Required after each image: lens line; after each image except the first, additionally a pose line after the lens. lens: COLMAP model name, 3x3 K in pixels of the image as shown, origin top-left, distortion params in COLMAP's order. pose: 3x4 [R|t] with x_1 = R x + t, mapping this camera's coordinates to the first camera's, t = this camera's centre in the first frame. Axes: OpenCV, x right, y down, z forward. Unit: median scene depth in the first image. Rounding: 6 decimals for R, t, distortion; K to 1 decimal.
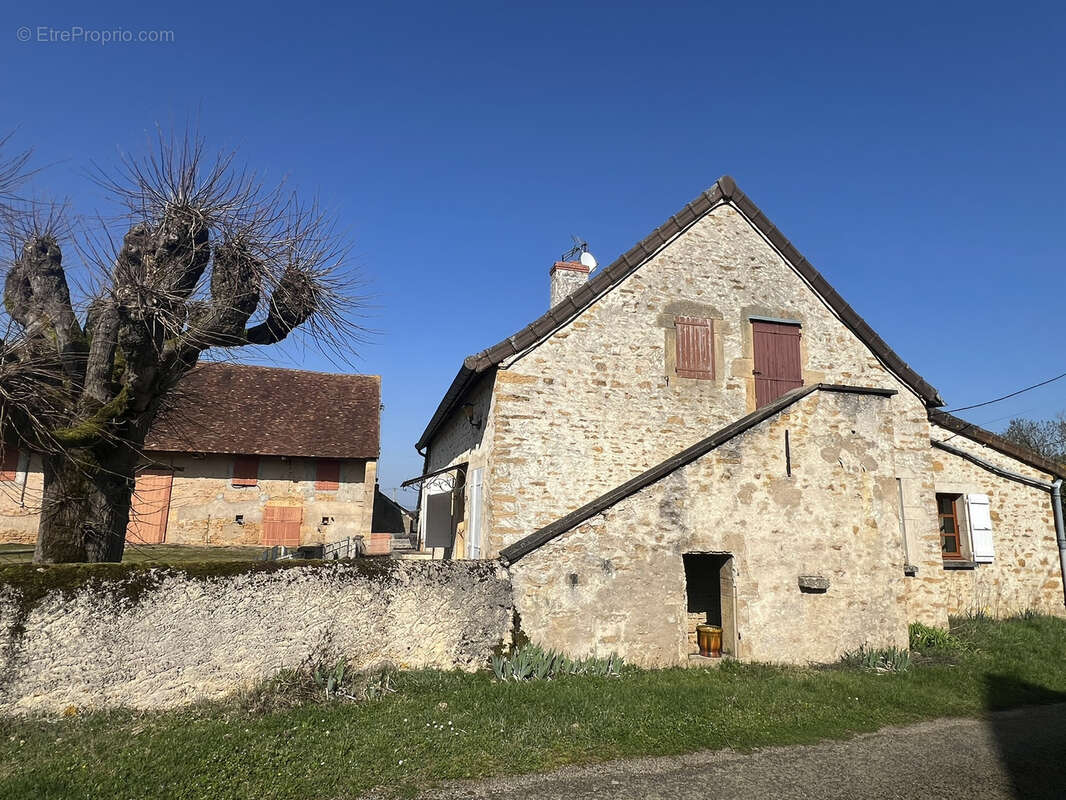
lens RADIAL K [[610.6, 0, 534.5], [0, 610.6, 400.3], [0, 0, 1]] dist [0.003505, -0.000464]
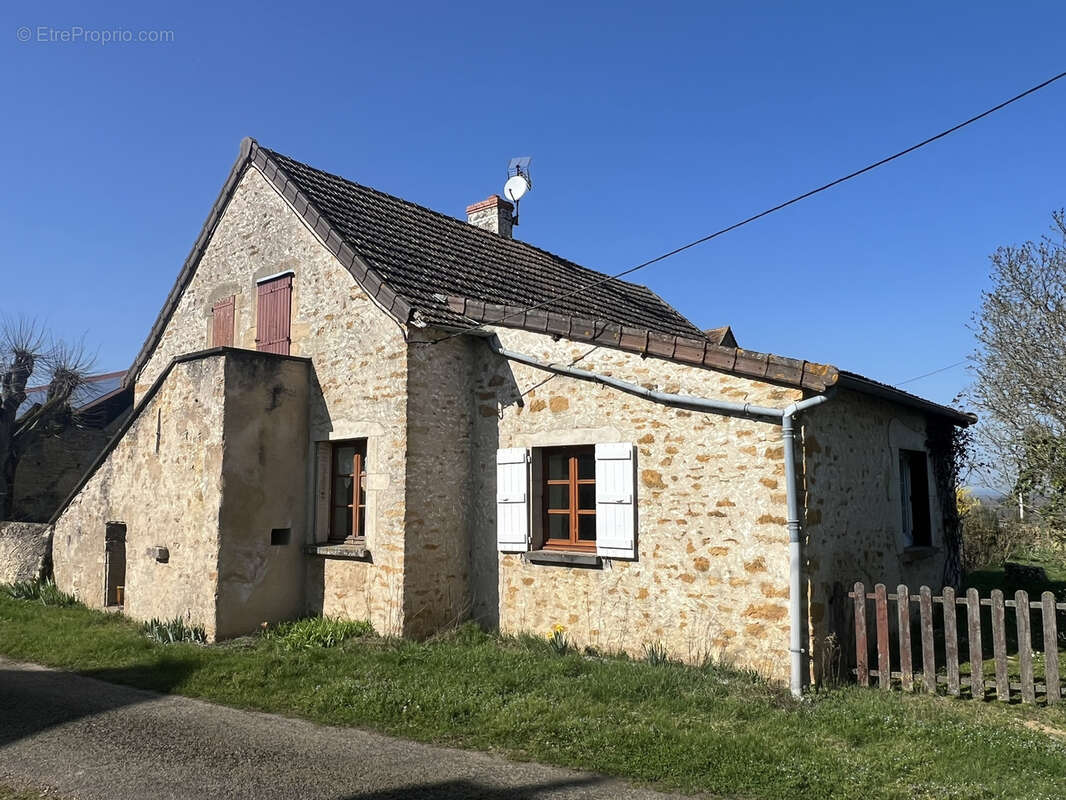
lens RADIAL K [[798.1, 0, 533.5], [0, 798.1, 402.8], [0, 0, 1]] dist [0.003050, -0.002144]
pose [[0.571298, -0.113020, -0.812924, 1.317598], [0.162203, 0.986486, -0.023158, 0.121703], [0.804555, -0.118629, 0.581910, 0.504075]]
